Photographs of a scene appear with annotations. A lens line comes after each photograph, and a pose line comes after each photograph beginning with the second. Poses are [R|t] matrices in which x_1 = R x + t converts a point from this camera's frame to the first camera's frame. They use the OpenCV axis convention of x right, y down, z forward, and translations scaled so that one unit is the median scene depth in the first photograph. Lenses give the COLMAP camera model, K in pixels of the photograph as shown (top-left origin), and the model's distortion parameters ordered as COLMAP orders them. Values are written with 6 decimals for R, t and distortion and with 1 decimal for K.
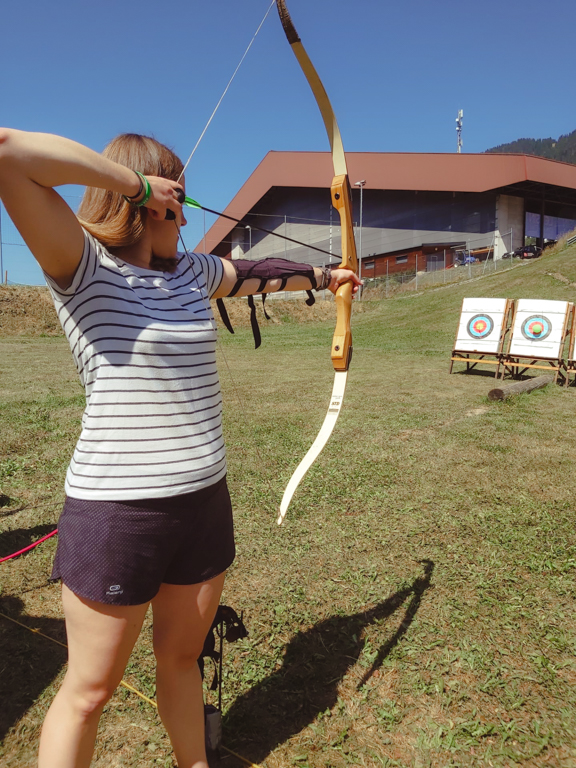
lens RADIAL K [[593.1, 0, 283.4], [0, 593.1, 381.2], [0, 0, 1]] dist [0.060417, -0.120699]
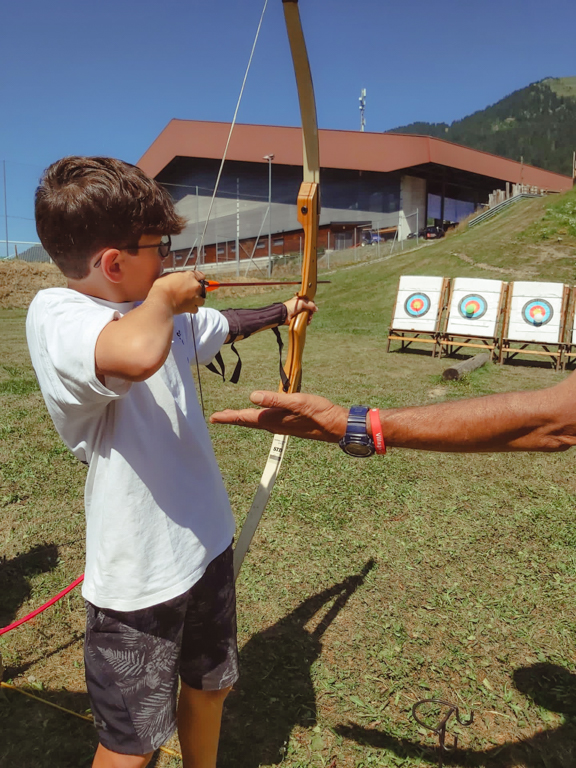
lens RADIAL K [[593.1, 0, 284.6], [0, 593.1, 382.0], [0, 0, 1]] dist [0.060417, -0.120699]
pose [[0.986333, -0.012871, 0.164262, -0.057658], [0.006305, 0.999162, 0.040433, -0.004799], [-0.164645, -0.038845, 0.985588, 0.050348]]
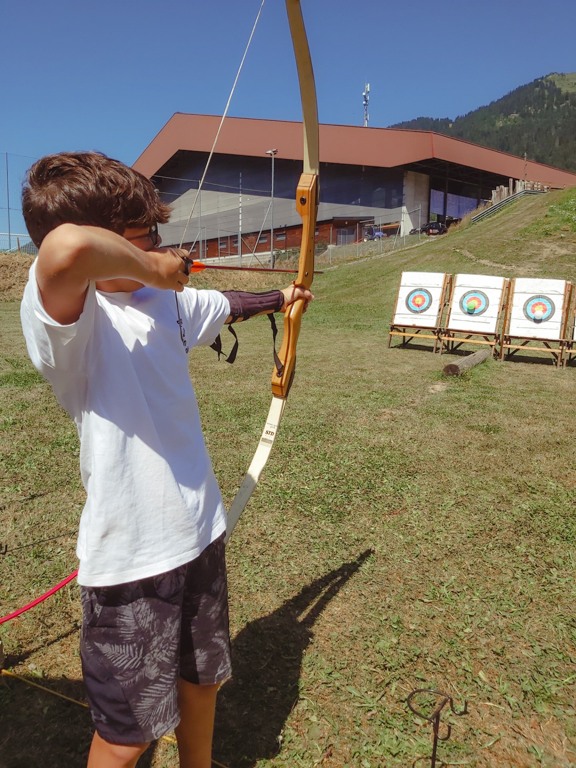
lens RADIAL K [[593.1, 0, 283.2], [0, 593.1, 380.3], [0, 0, 1]] dist [0.060417, -0.120699]
pose [[0.987098, -0.005775, 0.160014, -0.057547], [-0.001581, 0.998949, 0.045810, -0.004153], [-0.160111, -0.045472, 0.986051, 0.048334]]
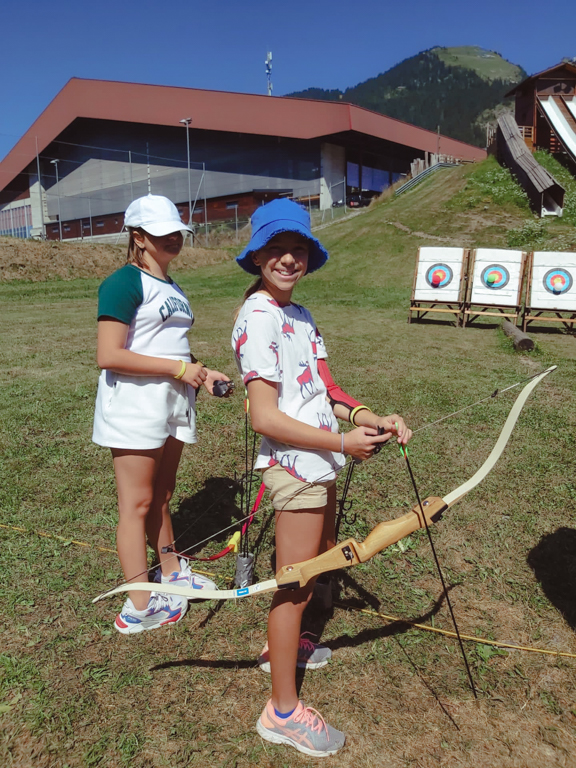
lens RADIAL K [[593.1, 0, 278.0], [0, 593.1, 381.4], [0, 0, 1]] dist [0.060417, -0.120699]
pose [[0.947182, -0.064101, 0.314225, -0.277509], [0.036094, 0.994903, 0.094157, -0.018517], [-0.318659, -0.077842, 0.944668, 0.112425]]
